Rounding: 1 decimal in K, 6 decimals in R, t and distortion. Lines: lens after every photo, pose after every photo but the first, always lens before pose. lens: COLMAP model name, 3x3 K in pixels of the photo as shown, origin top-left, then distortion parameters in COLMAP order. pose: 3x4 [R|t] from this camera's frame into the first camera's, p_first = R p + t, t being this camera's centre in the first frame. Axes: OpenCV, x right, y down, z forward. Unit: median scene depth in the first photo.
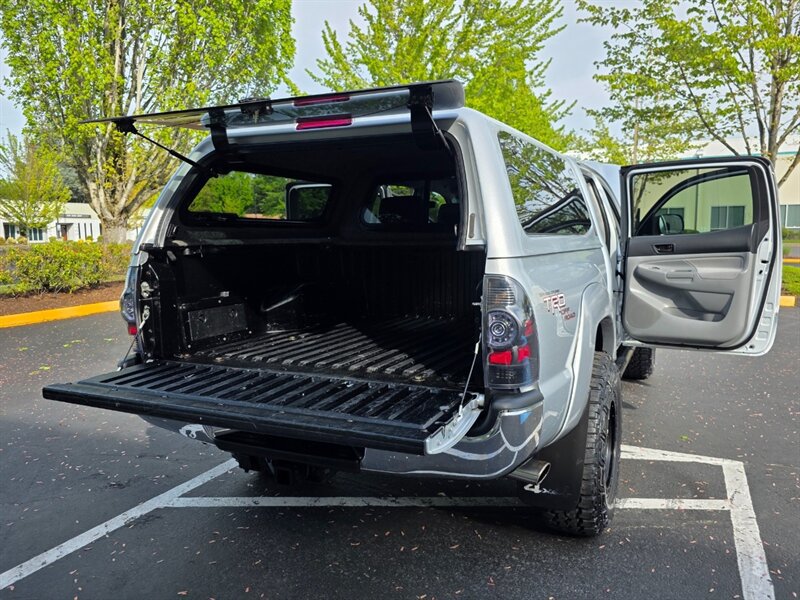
lens RADIAL K [[617.6, 0, 408.6], [0, 617.6, 300.7], [0, 0, 1]] dist [0.039919, -0.009067]
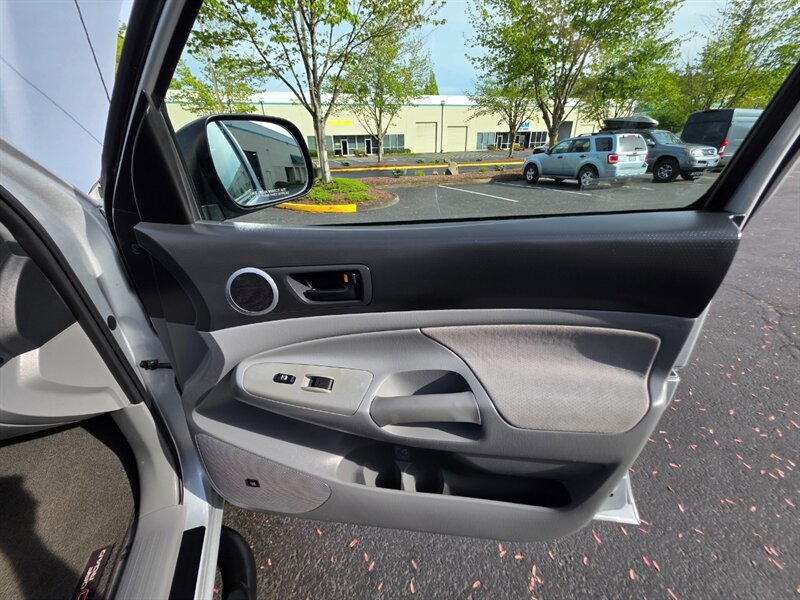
lens RADIAL K [[317.4, 0, 400.6], [0, 317.4, 297.8], [0, 0, 1]] dist [0.004057, -0.000296]
pose [[0.705770, -0.311491, 0.636288, 0.580862], [0.097087, 0.932205, 0.348667, -0.177372], [-0.701757, -0.184304, 0.688164, 1.383780]]
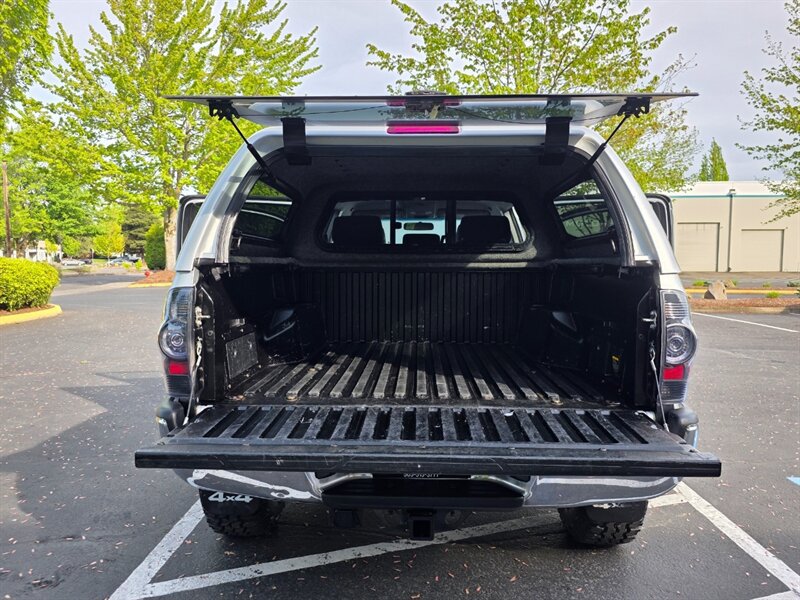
lens RADIAL K [[615.2, 0, 397.4], [0, 615.2, 299.0], [0, 0, 1]] dist [0.032236, -0.009194]
pose [[0.923181, -0.011284, 0.384200, -0.389377], [0.030671, 0.998544, -0.044370, 0.002071], [-0.383140, 0.052745, 0.922183, 0.142725]]
